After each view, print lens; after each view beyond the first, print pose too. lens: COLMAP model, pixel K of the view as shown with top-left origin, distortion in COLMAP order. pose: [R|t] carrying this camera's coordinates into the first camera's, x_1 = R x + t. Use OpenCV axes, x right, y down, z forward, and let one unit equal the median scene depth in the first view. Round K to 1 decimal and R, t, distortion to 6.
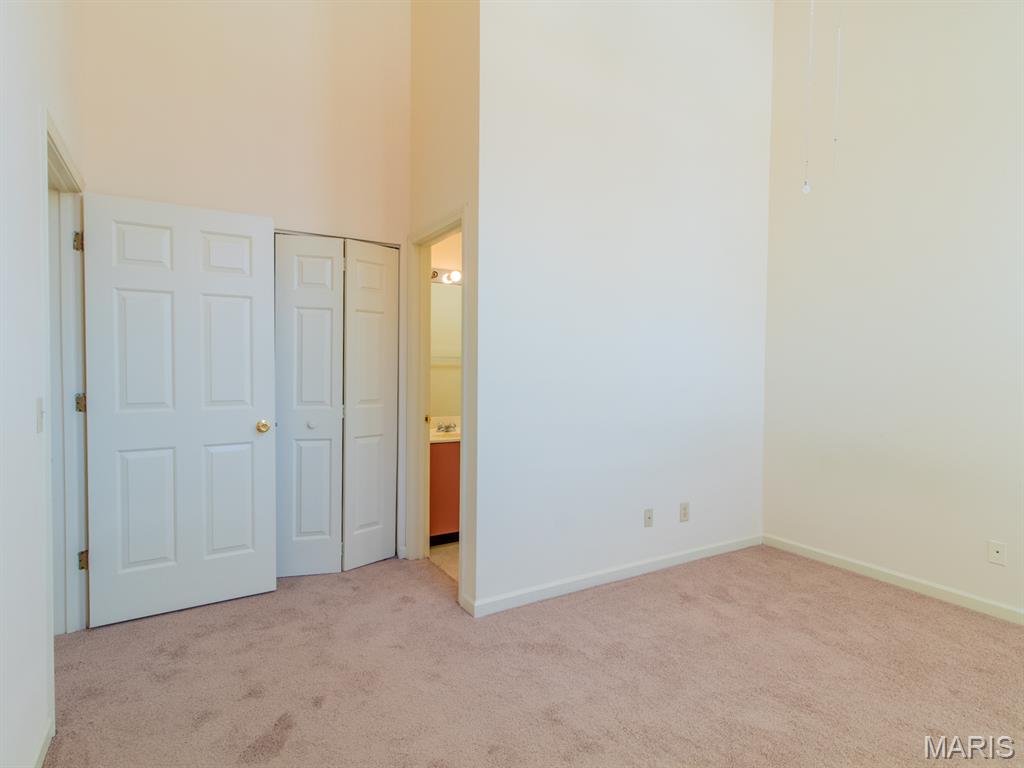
lens RADIAL K [[533.2, 0, 512.8], [0, 533.2, 379.3], [0, 0, 1]] dist [0.002299, -0.001514]
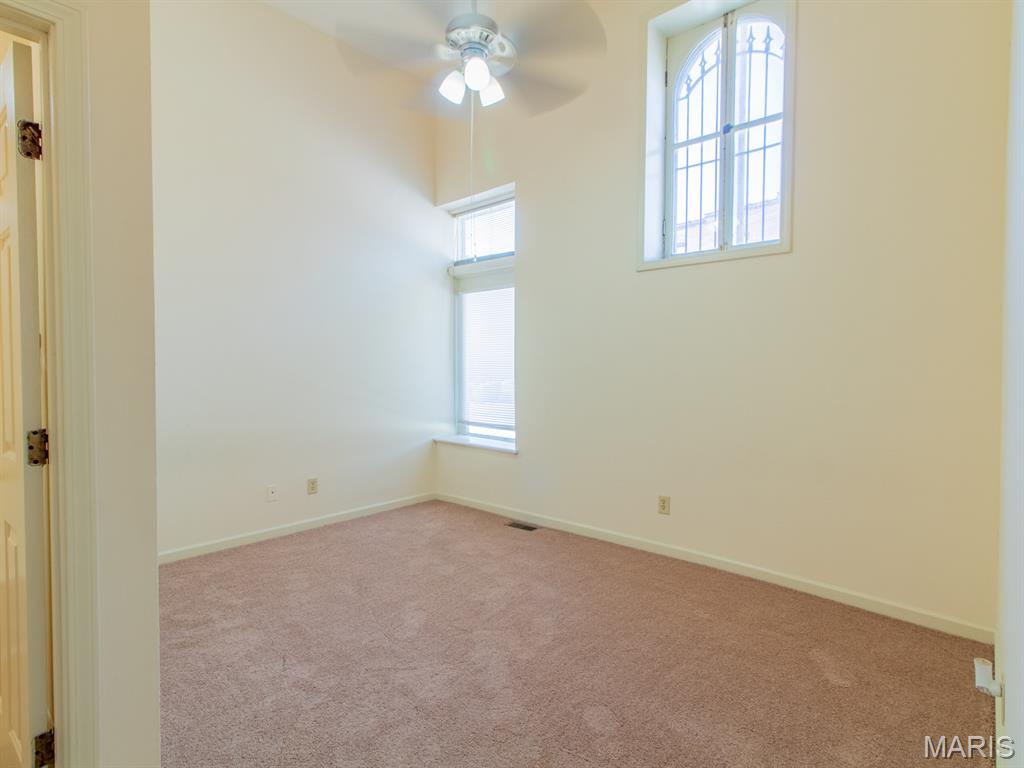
lens RADIAL K [[533.2, 0, 512.8], [0, 533.2, 379.3], [0, 0, 1]] dist [0.002299, -0.001514]
pose [[-0.279741, -0.041020, 0.959199, -0.641505], [0.022511, 0.998532, 0.049267, -0.033298], [-0.959812, 0.035375, -0.278406, 0.792414]]
